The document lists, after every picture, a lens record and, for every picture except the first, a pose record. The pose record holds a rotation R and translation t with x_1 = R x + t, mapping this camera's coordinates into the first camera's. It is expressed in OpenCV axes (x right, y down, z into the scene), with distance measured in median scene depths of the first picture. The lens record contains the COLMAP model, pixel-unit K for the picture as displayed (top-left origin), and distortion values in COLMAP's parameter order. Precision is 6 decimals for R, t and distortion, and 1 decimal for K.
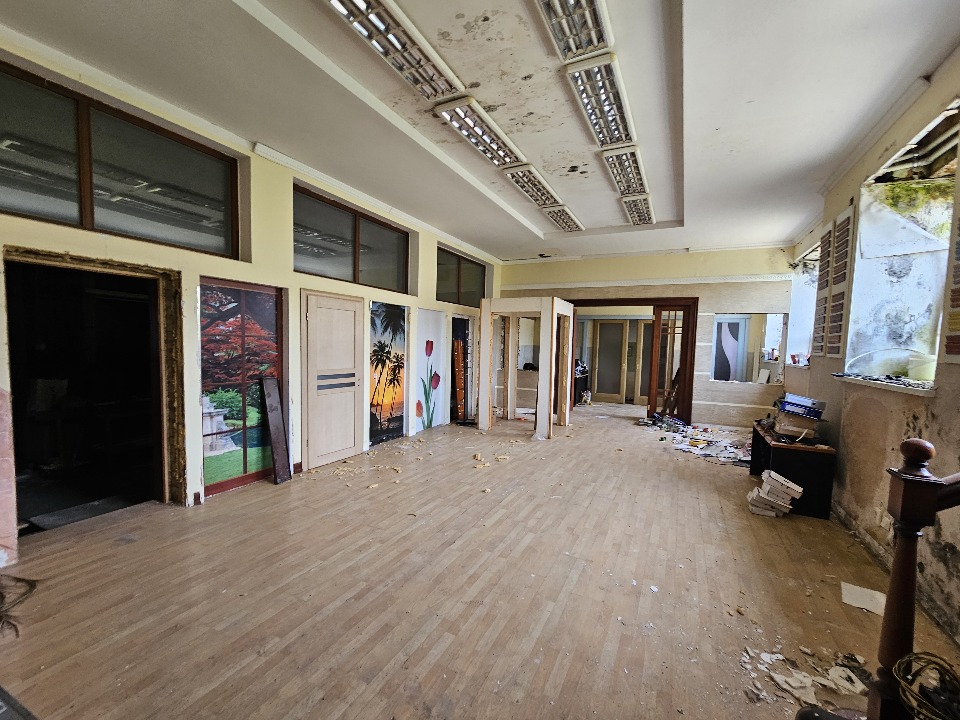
lens RADIAL K [[390.5, 0, 481.2], [0, 390.5, 367.6], [0, 0, 1]] dist [-0.001674, -0.000023]
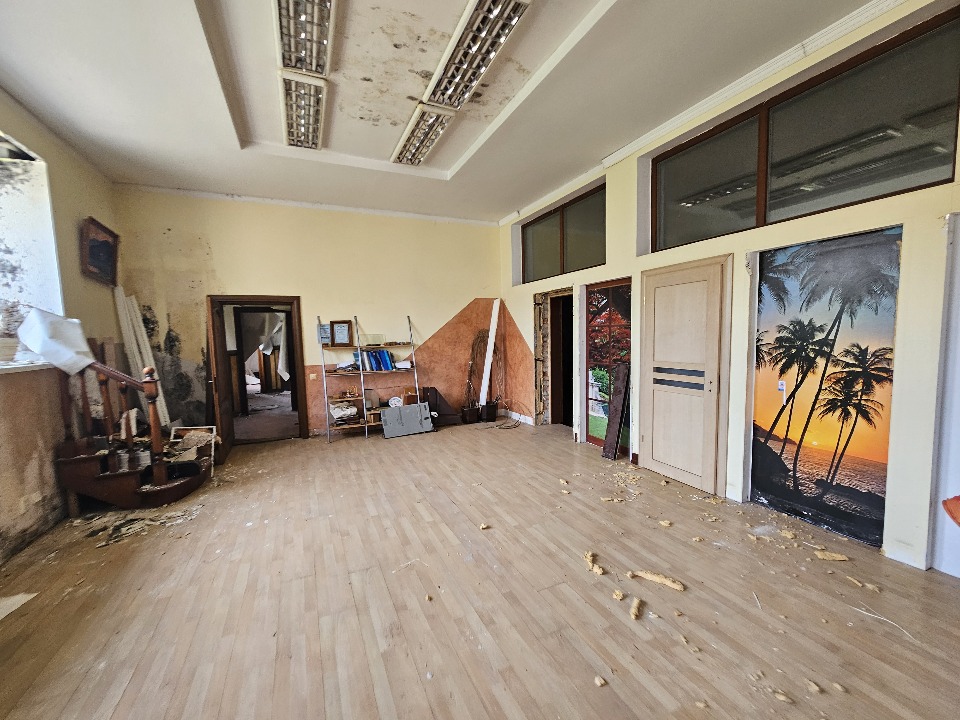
lens RADIAL K [[390.5, 0, 481.2], [0, 390.5, 367.6], [0, 0, 1]] dist [-0.001674, -0.000023]
pose [[-0.613961, 0.054429, -0.787457, 0.586155], [-0.041486, 0.994016, 0.101052, -0.058156], [0.788245, 0.094711, -0.608029, 1.425811]]
